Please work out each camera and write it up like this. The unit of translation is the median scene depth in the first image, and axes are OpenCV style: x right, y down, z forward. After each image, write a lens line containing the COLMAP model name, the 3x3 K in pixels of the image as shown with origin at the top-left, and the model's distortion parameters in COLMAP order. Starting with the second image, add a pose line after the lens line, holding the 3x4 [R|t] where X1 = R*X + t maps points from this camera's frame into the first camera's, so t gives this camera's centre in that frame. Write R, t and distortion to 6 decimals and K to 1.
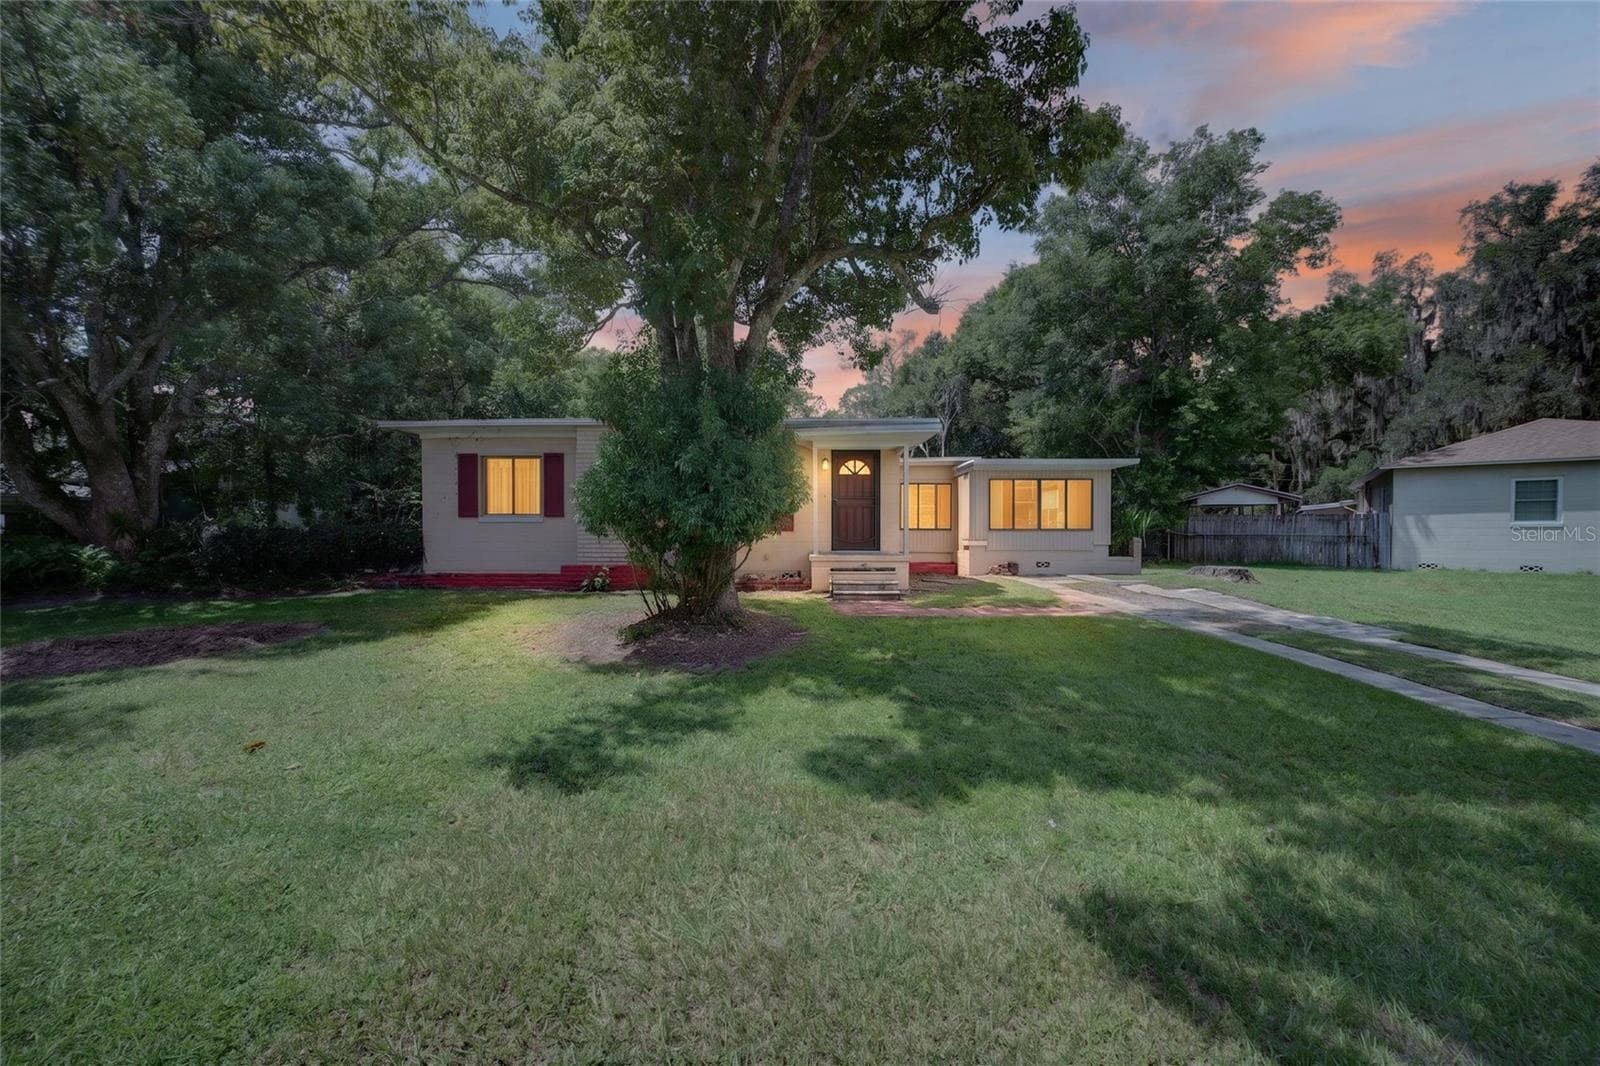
lens RADIAL K [[647.9, 0, 800.0], [0, 647.9, 533.0], [0, 0, 1]] dist [-0.000751, 0.000093]
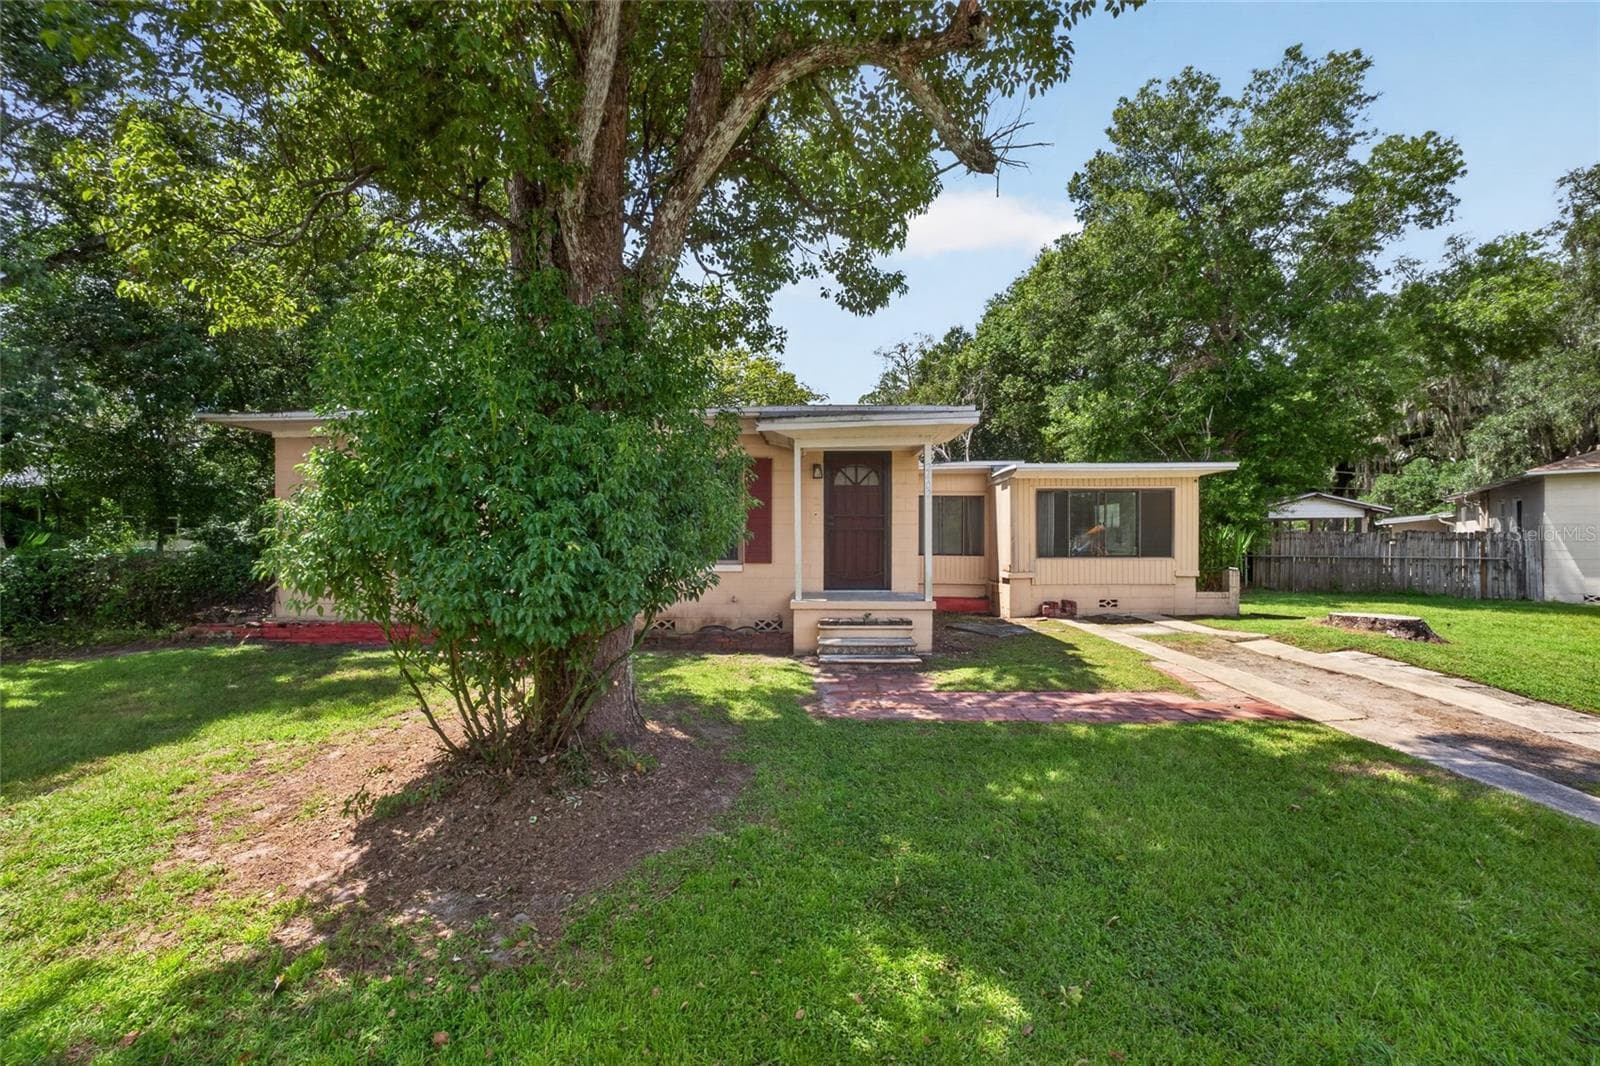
lens RADIAL K [[678.1, 0, 800.0], [0, 678.1, 533.0], [0, 0, 1]] dist [0.001028, 0.000167]
pose [[0.999826, -0.002038, -0.018534, 0.022671], [0.001720, 0.999851, -0.017163, -0.014844], [0.018566, 0.017128, 0.999681, 0.151829]]
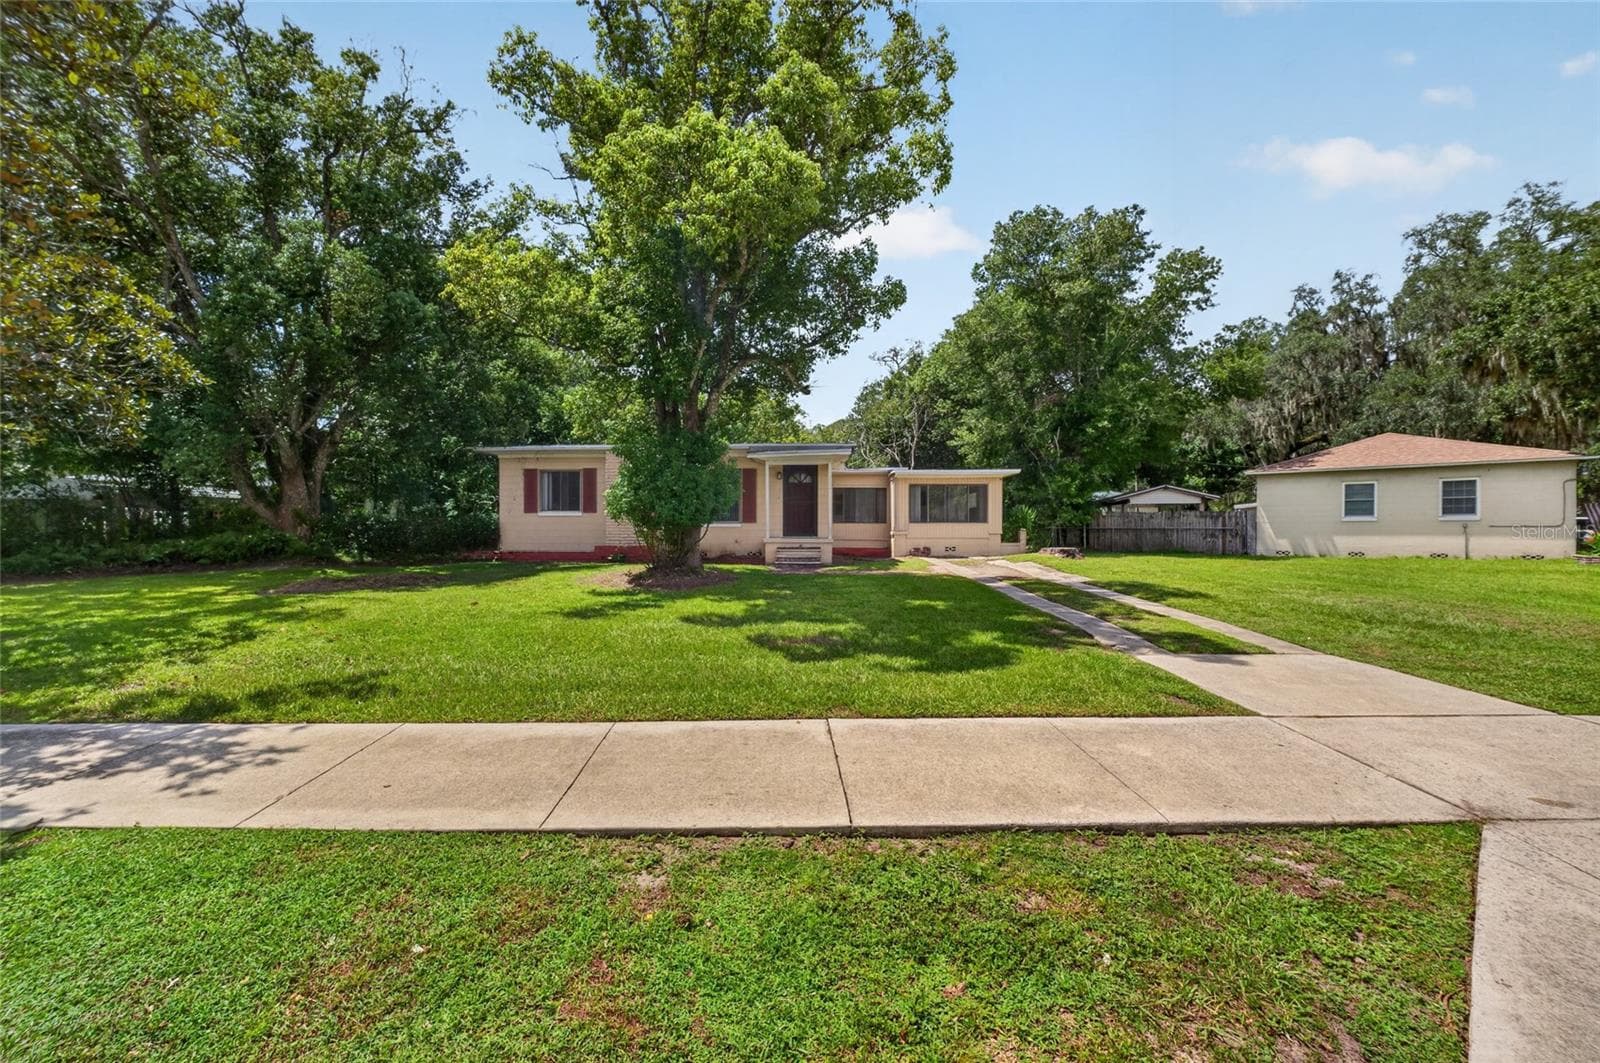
lens RADIAL K [[632.8, 0, 800.0], [0, 632.8, 531.5], [0, 0, 1]] dist [-0.004078, -0.000389]
pose [[0.999669, -0.000361, -0.025723, 0.075066], [0.000337, 1.000000, -0.000914, 0.010756], [0.025723, 0.000905, 0.999669, -0.231764]]
